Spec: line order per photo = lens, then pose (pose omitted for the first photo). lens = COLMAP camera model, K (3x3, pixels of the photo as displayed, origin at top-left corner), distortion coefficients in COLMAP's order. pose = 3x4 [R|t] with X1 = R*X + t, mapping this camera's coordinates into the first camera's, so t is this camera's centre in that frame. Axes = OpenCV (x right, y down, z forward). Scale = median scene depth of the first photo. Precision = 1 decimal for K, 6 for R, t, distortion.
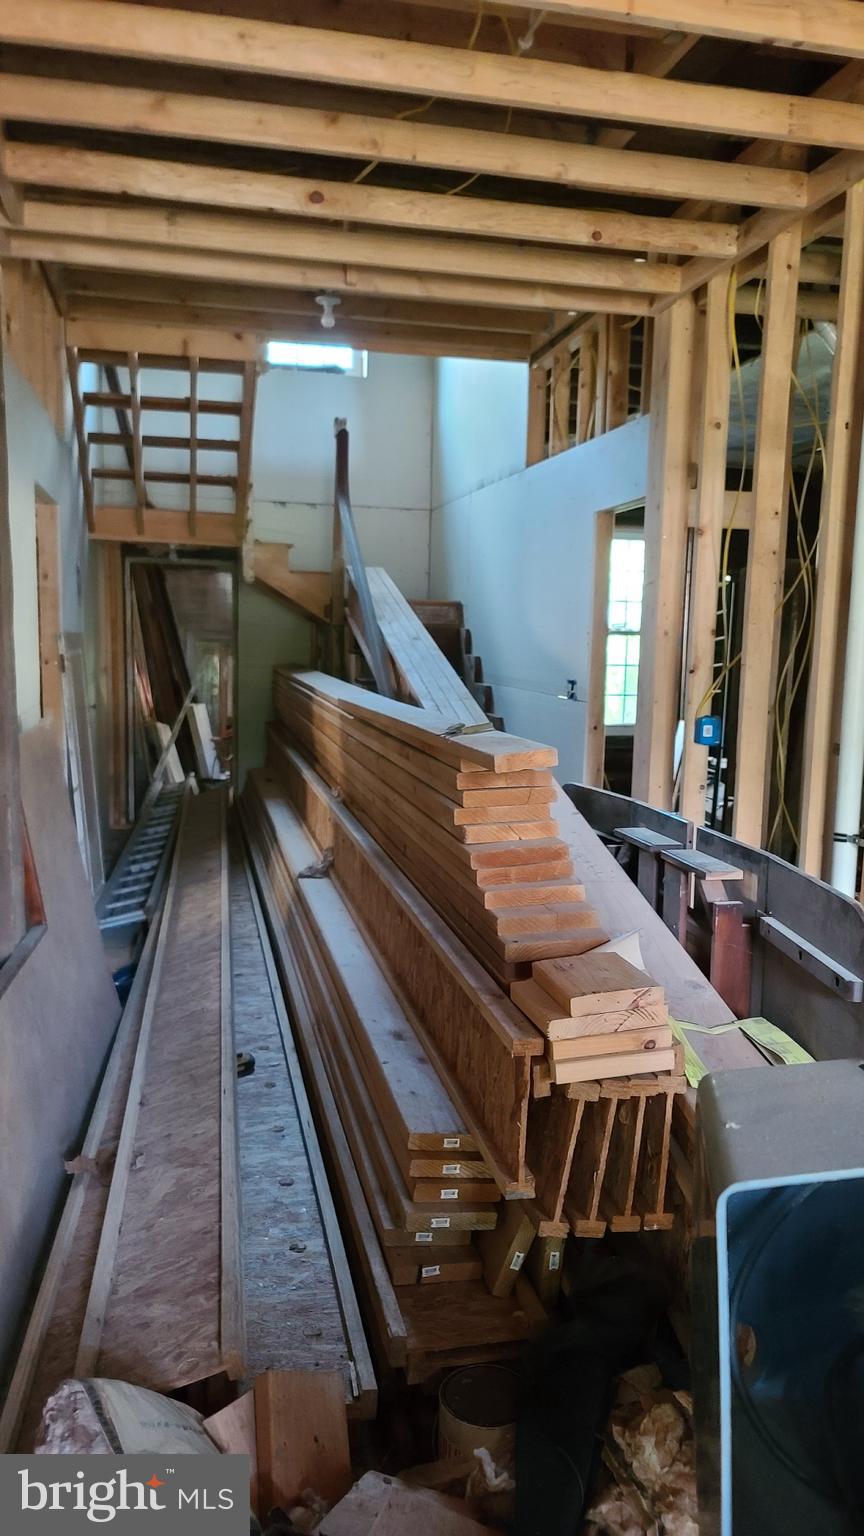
lens RADIAL K [[1109.2, 0, 432.0], [0, 1109.2, 768.0], [0, 0, 1]] dist [0.041494, -0.002399]
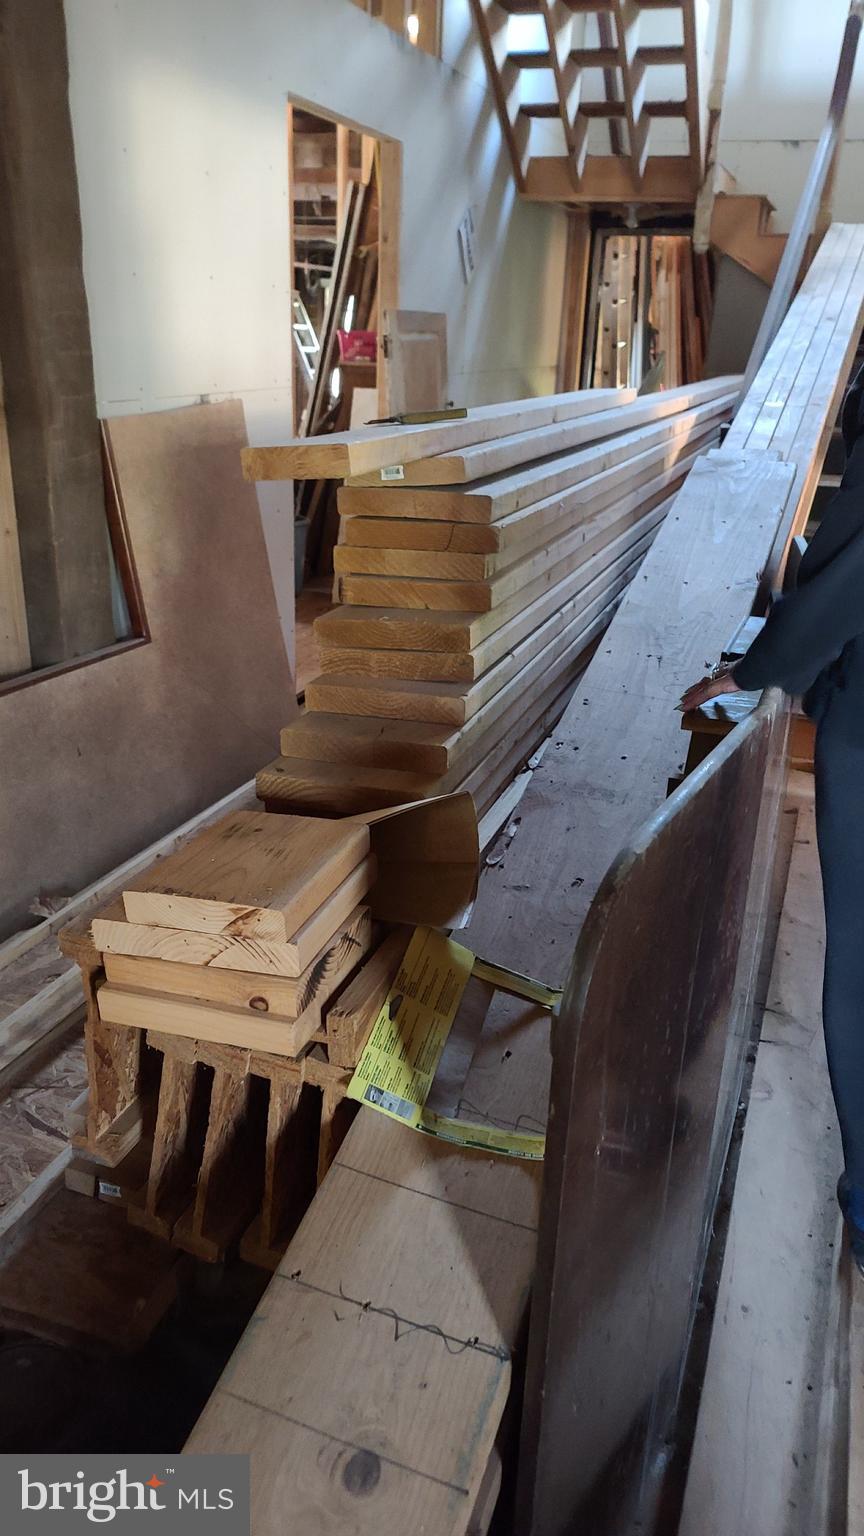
lens RADIAL K [[1109.2, 0, 432.0], [0, 1109.2, 768.0], [0, 0, 1]] dist [0.041494, -0.002399]
pose [[0.841683, 0.200349, -0.501428, 0.476268], [-0.077643, 0.963874, 0.254793, -0.008522], [0.534360, -0.175522, 0.826832, 0.564722]]
